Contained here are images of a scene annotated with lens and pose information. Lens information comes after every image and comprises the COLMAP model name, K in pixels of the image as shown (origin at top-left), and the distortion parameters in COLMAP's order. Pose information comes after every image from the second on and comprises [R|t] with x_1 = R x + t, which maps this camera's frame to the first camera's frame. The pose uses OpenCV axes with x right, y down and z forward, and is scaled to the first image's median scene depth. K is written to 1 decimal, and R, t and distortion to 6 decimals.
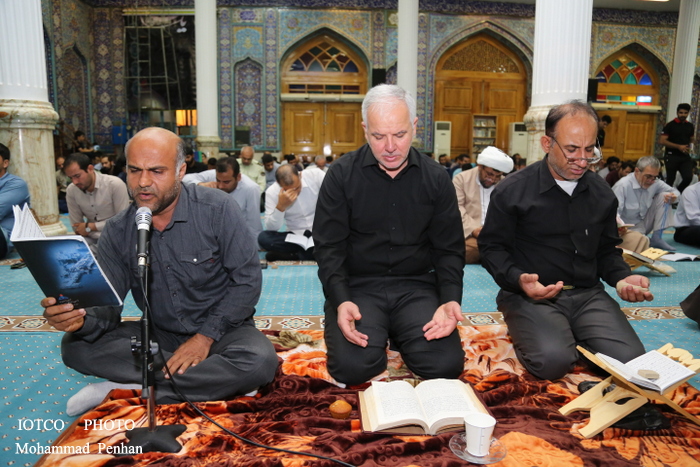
lens RADIAL K [[487.8, 0, 348.6], [0, 487.8, 231.1], [0, 0, 1]] dist [-0.081644, 0.039036]
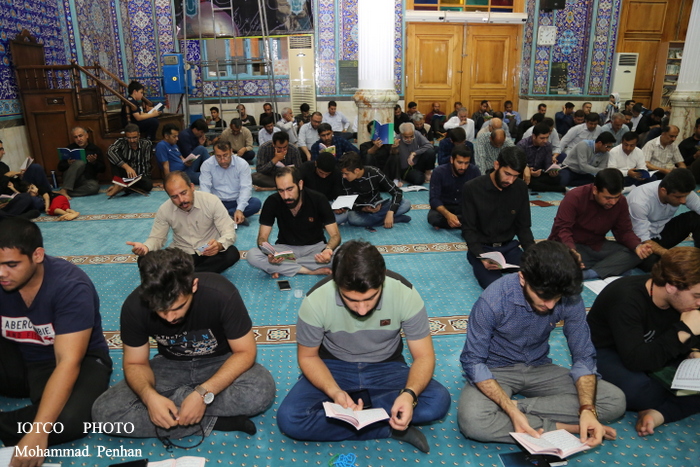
lens RADIAL K [[487.8, 0, 348.9], [0, 487.8, 232.7], [0, 0, 1]] dist [-0.081644, 0.039036]
pose [[0.999413, -0.023528, 0.024893, -0.242655], [0.019197, 0.986634, 0.161820, -0.089045], [-0.028368, -0.161247, 0.986506, 0.296054]]
